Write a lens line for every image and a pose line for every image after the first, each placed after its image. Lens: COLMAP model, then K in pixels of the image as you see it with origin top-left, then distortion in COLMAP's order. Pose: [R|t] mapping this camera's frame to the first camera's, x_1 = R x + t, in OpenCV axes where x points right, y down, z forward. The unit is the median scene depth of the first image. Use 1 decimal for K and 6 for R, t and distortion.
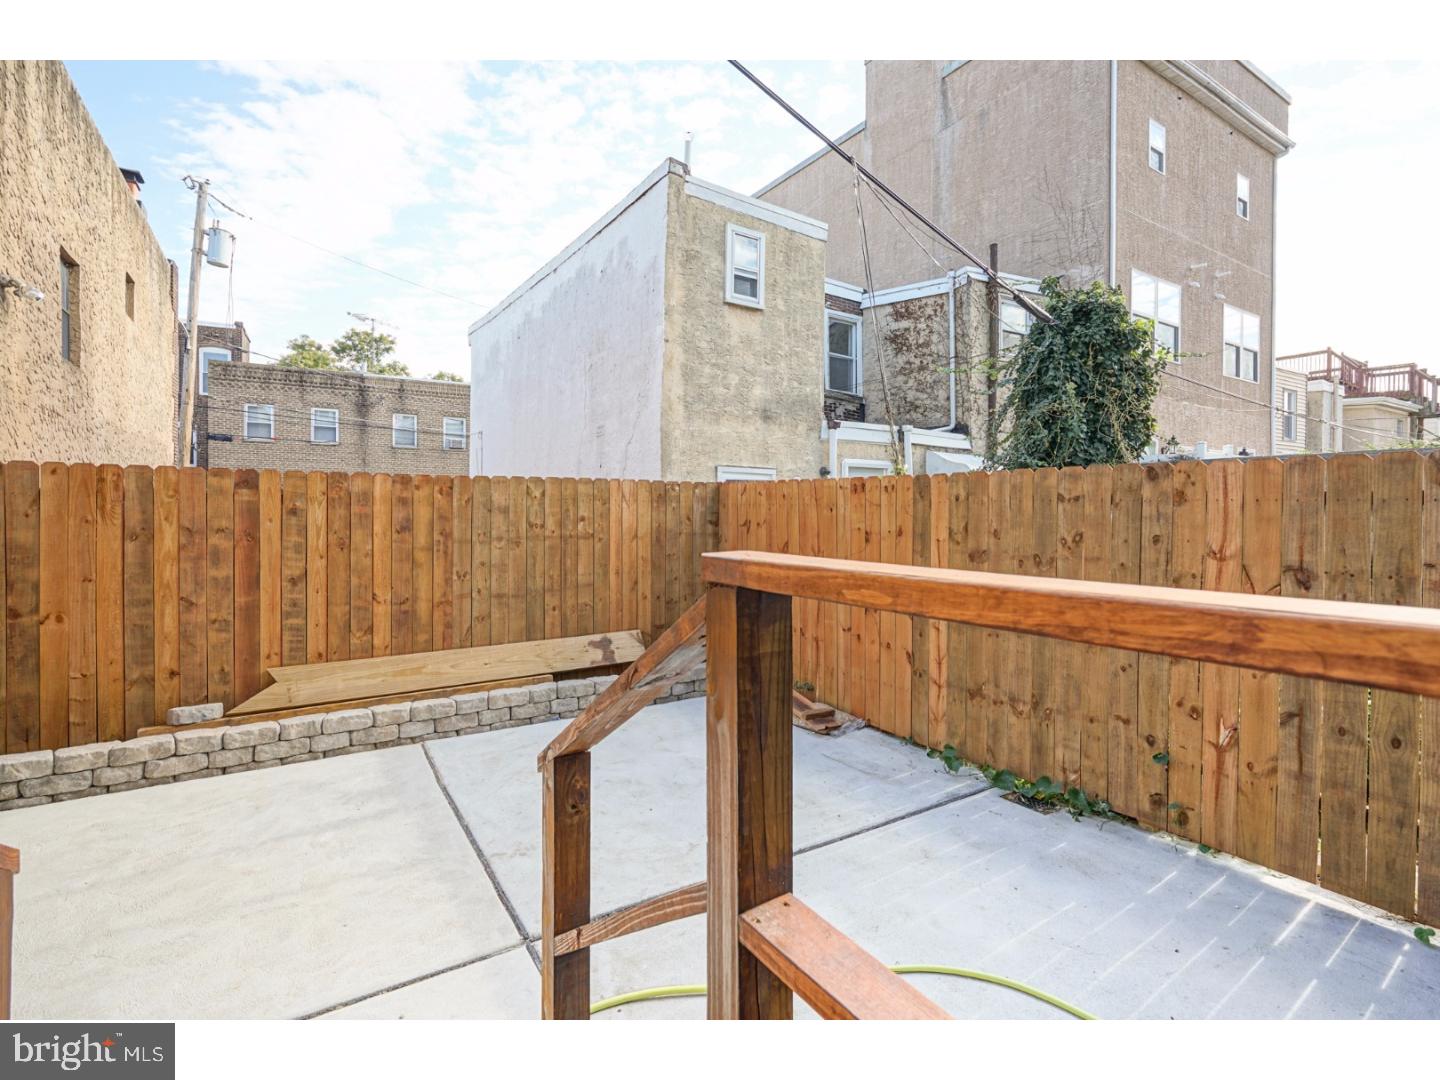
lens RADIAL K [[680.9, 0, 720.1], [0, 680.9, 516.2], [0, 0, 1]] dist [-0.001868, -0.000402]
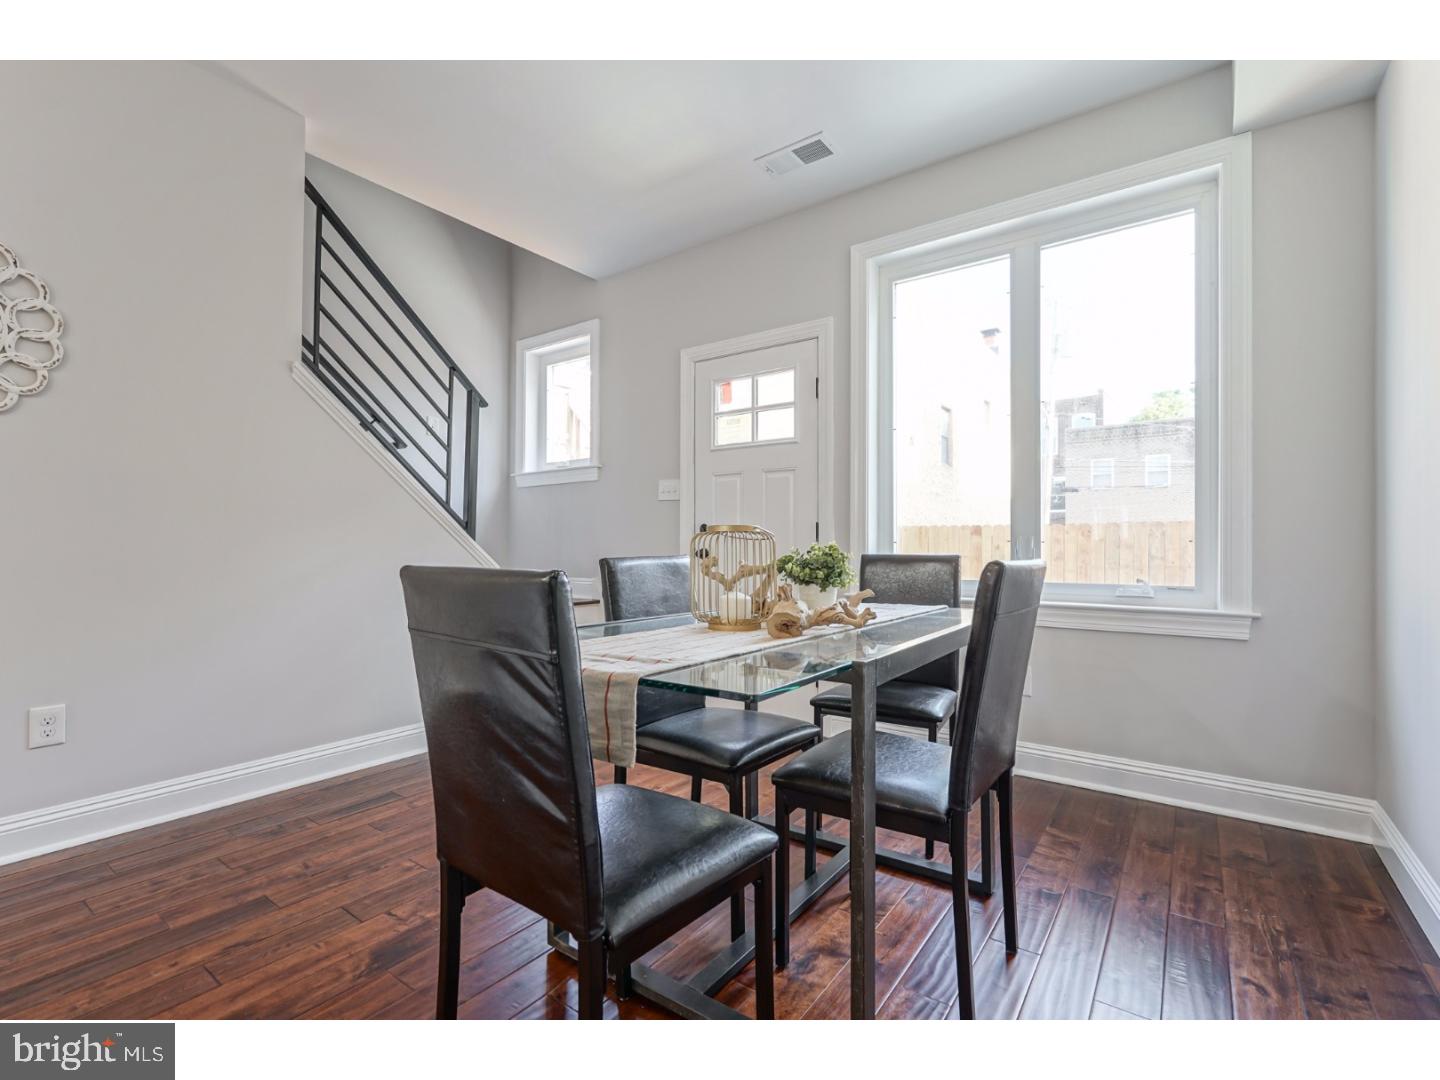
lens RADIAL K [[651.3, 0, 711.6], [0, 651.3, 555.5], [0, 0, 1]] dist [-0.005012, 0.000018]
pose [[0.358978, 0.007786, -0.933313, 0.609305], [-0.000477, 0.999967, 0.008159, -0.000719], [0.933346, -0.002484, 0.358970, -0.280848]]
